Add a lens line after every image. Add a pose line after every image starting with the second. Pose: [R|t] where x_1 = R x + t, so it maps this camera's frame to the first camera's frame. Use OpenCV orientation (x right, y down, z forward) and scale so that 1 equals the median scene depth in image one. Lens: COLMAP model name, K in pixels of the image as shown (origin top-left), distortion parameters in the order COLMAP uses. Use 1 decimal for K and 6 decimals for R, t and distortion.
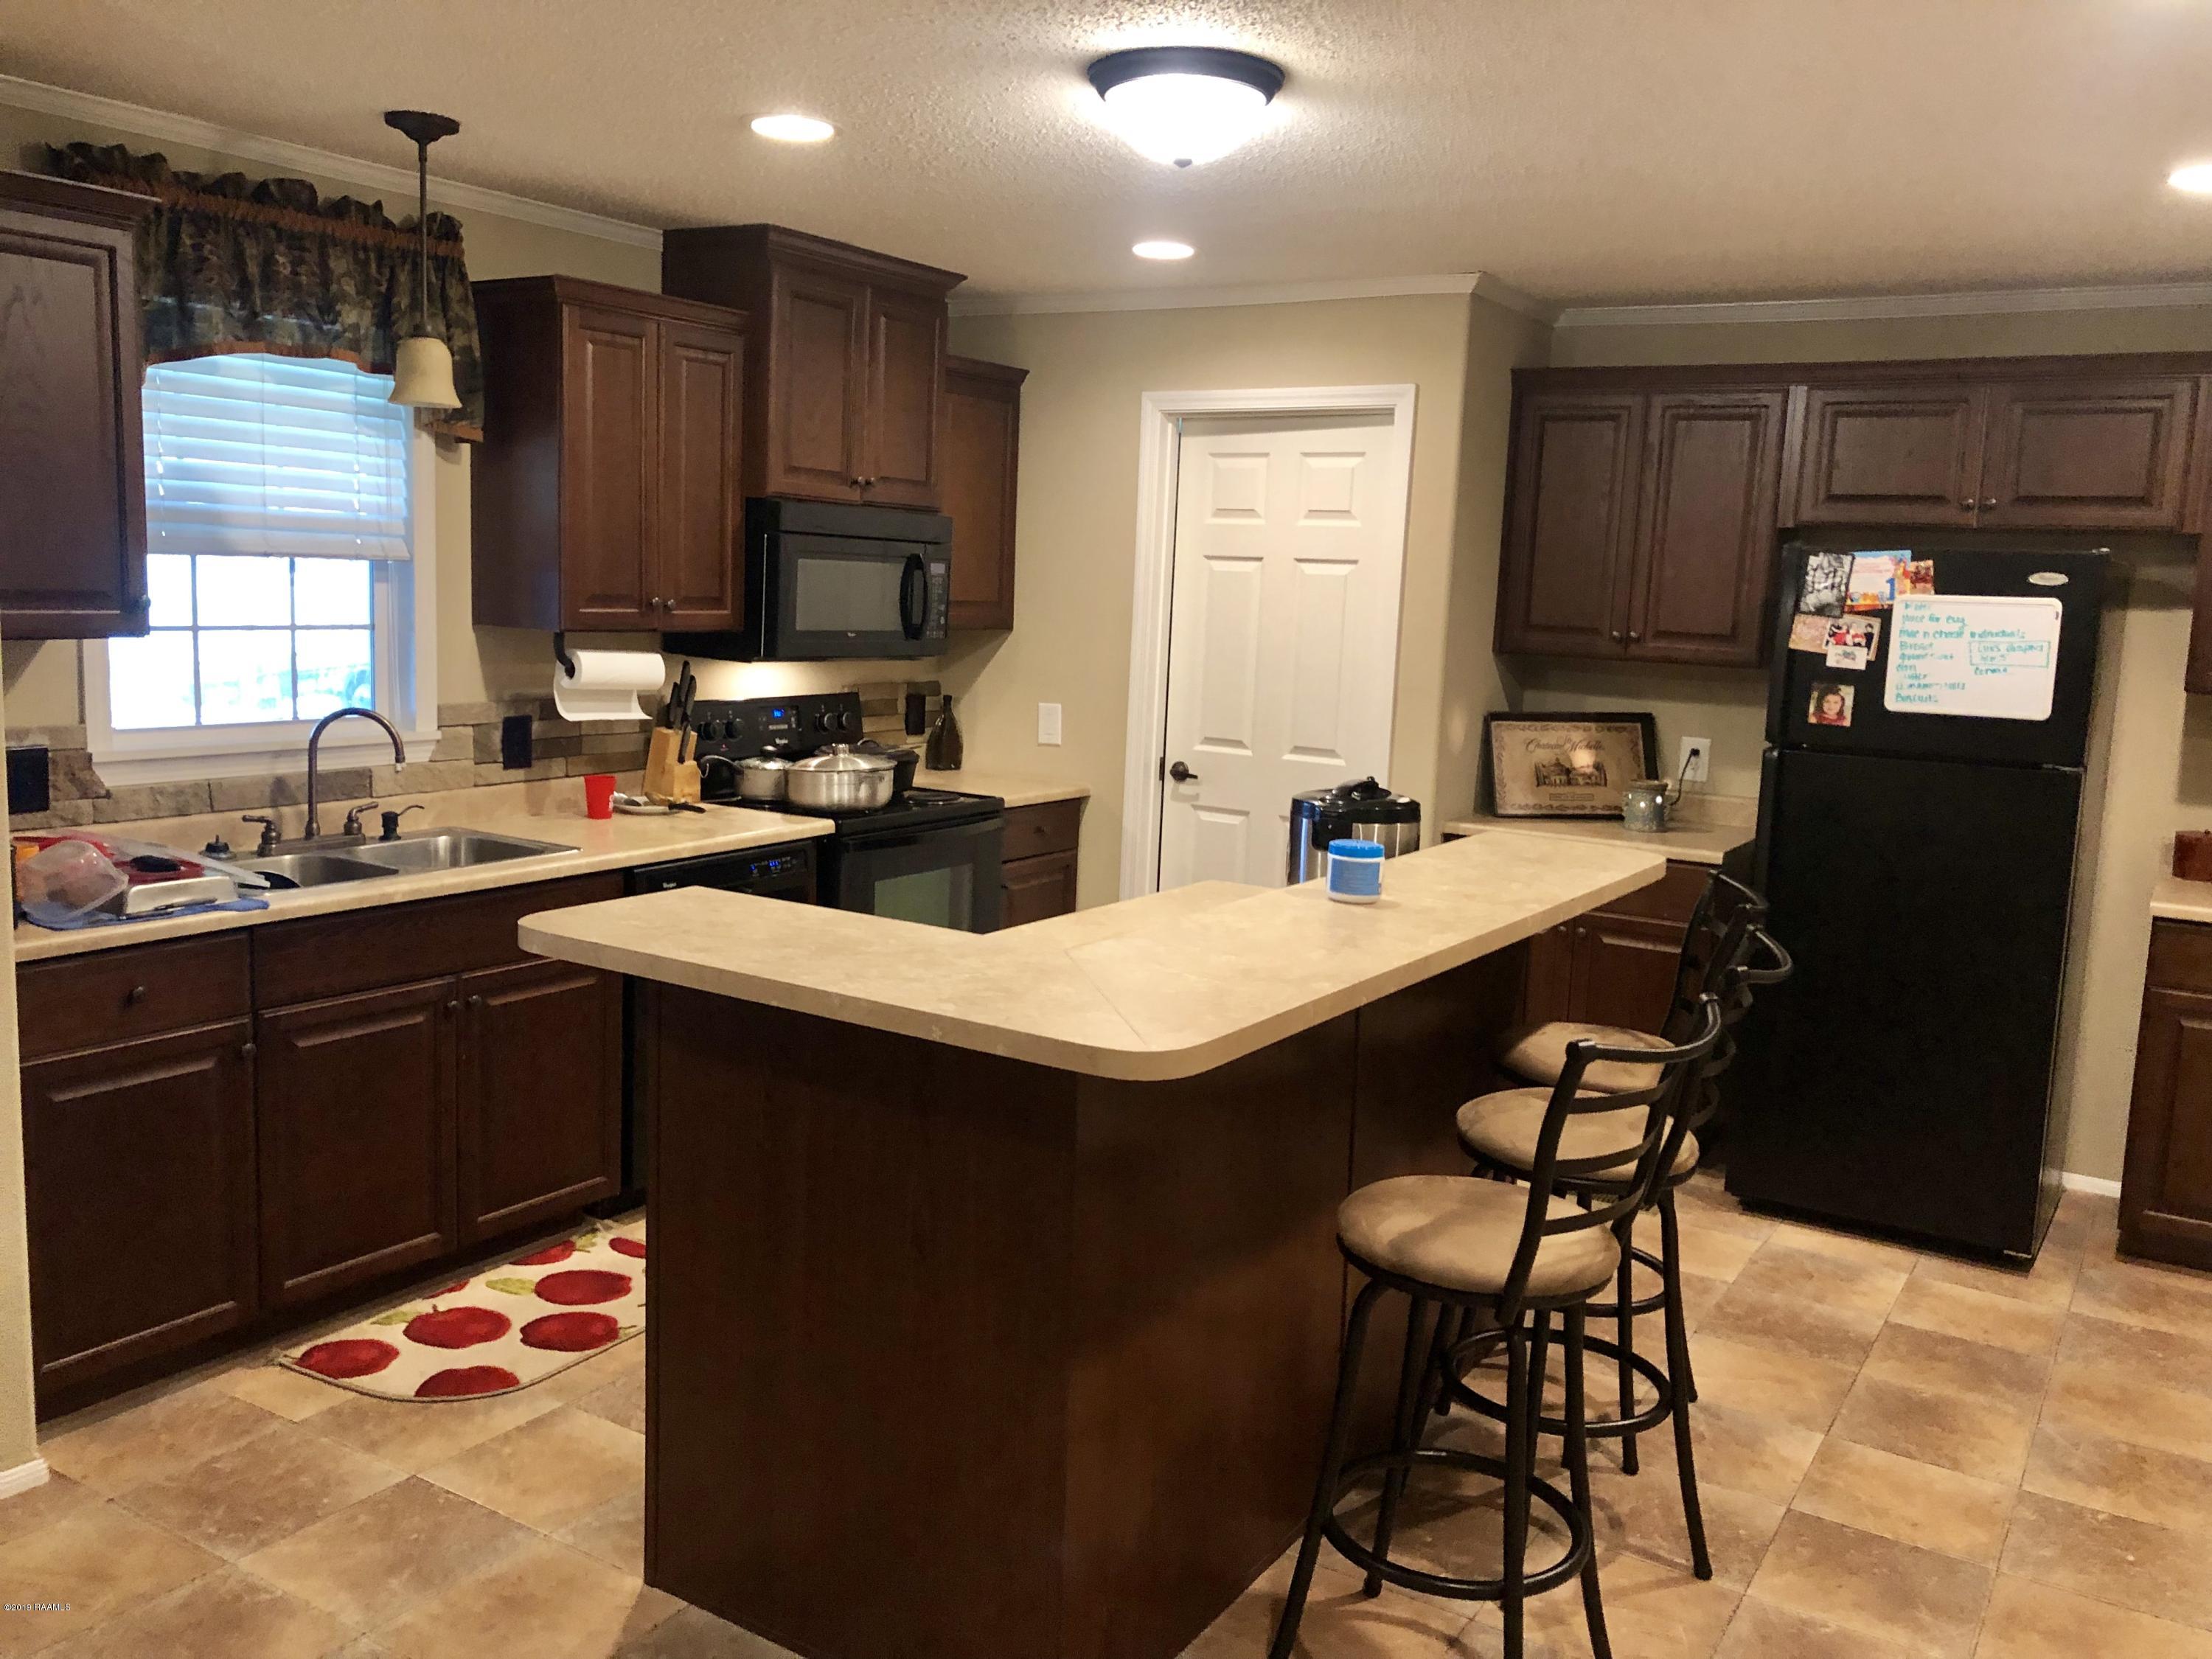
lens RADIAL K [[1784.9, 0, 1101.0], [0, 1784.9, 829.4], [0, 0, 1]] dist [0.015468, -0.017863]
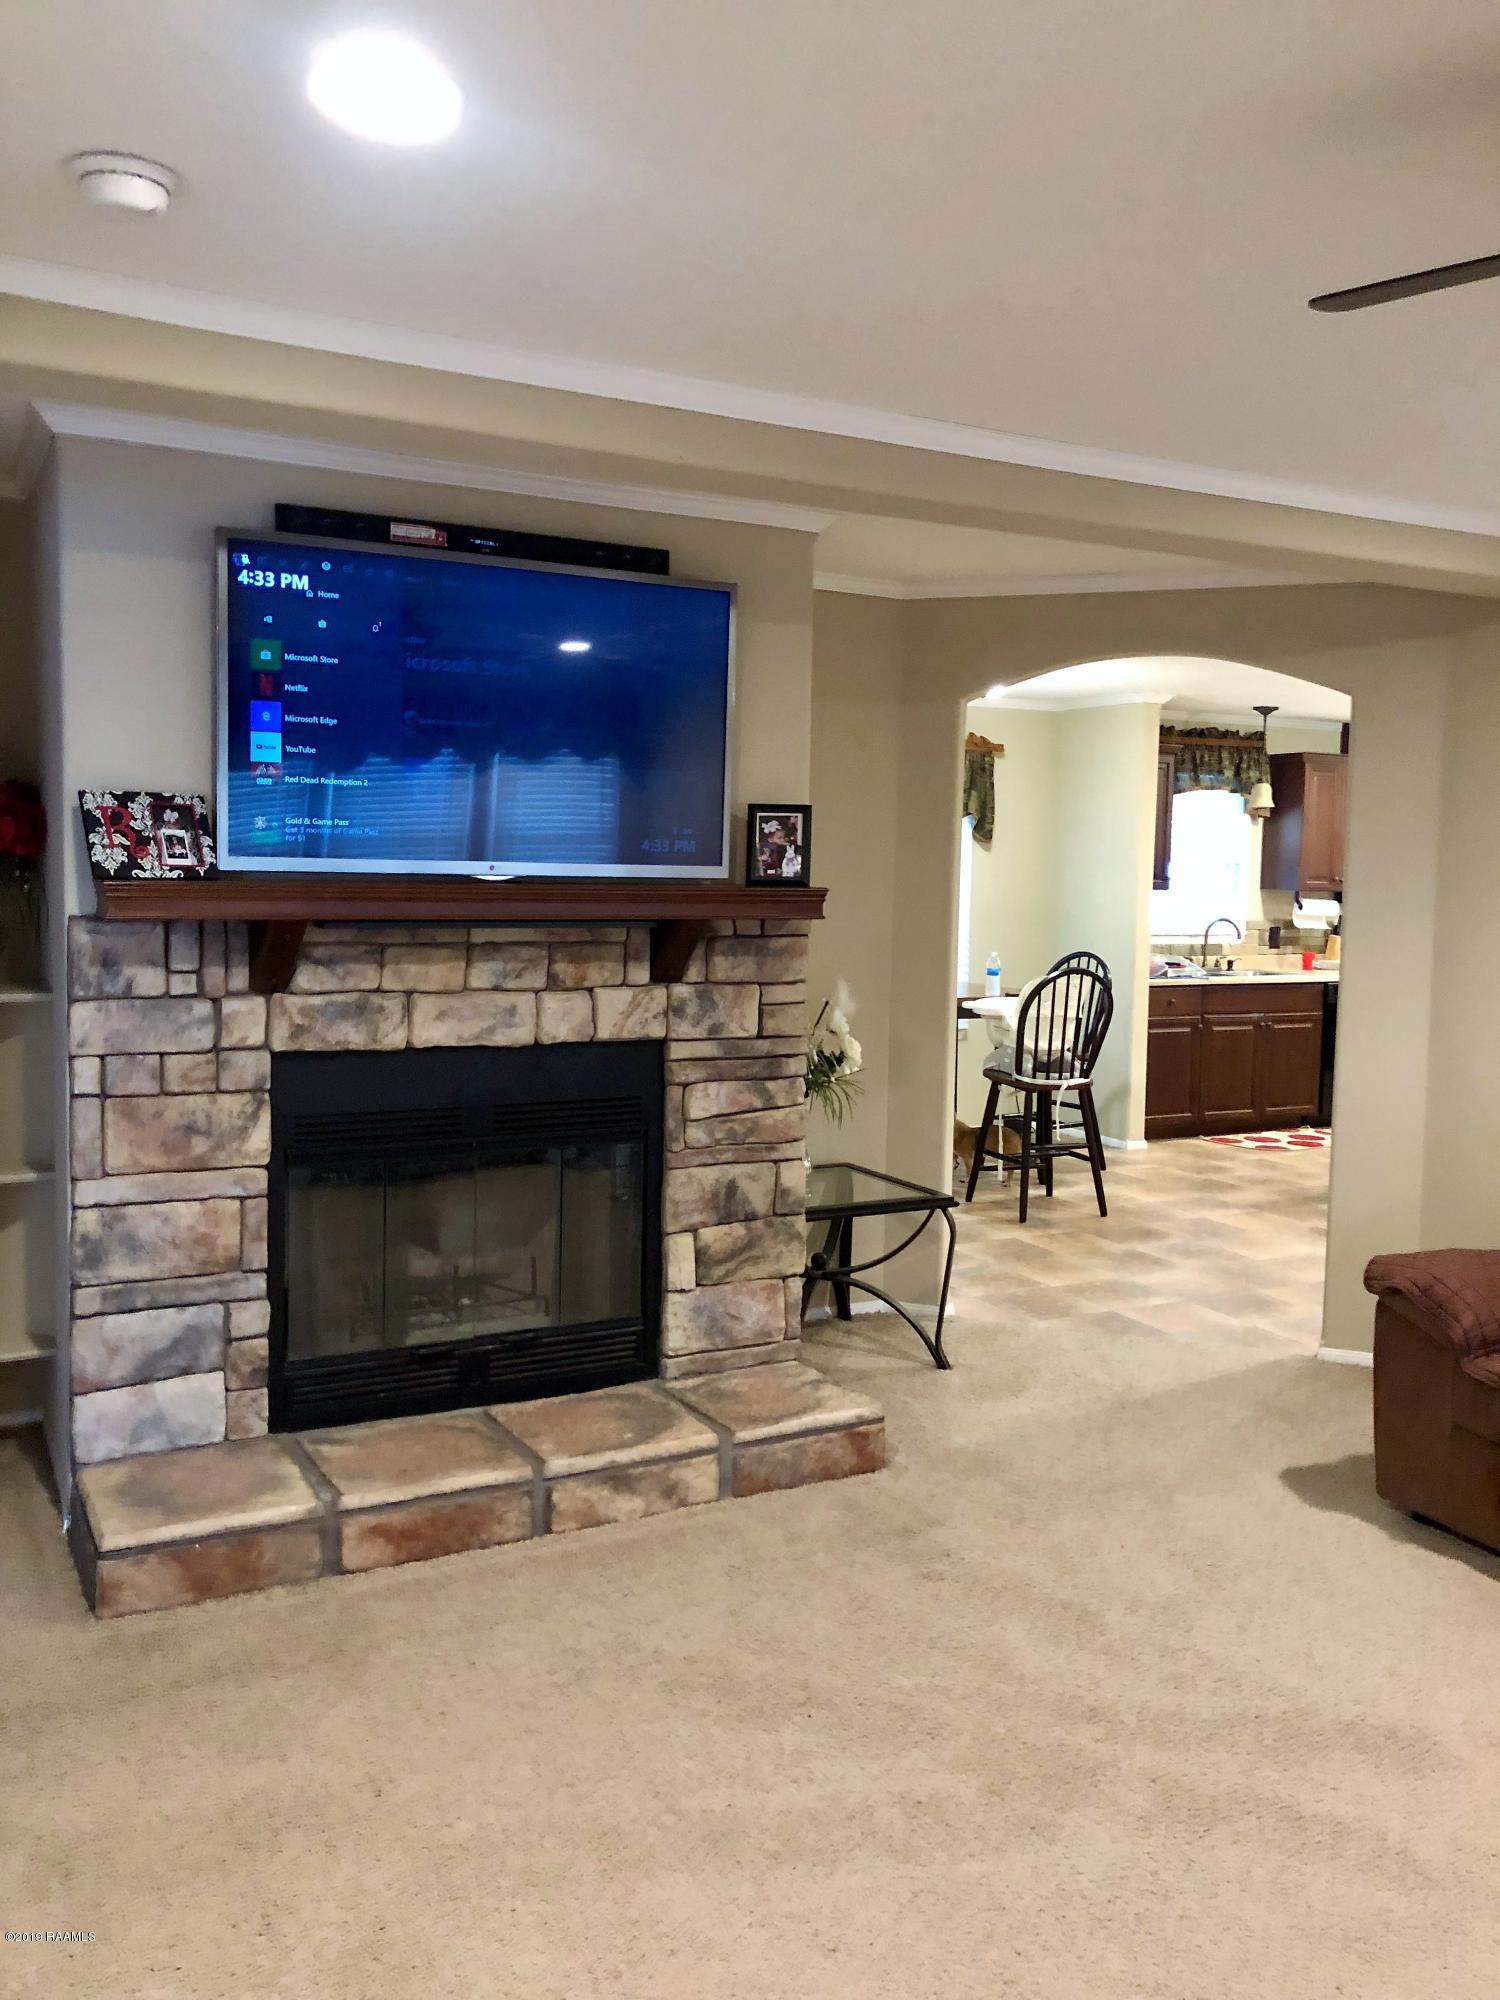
lens RADIAL K [[1613.9, 0, 749.1], [0, 1613.9, 993.1], [0, 0, 1]] dist [0.015468, -0.017863]
pose [[0.862478, 0.018009, -0.505775, 0.187946], [-0.060667, 0.995840, -0.067994, 0.242147], [0.502446, 0.089327, 0.859982, -1.375105]]
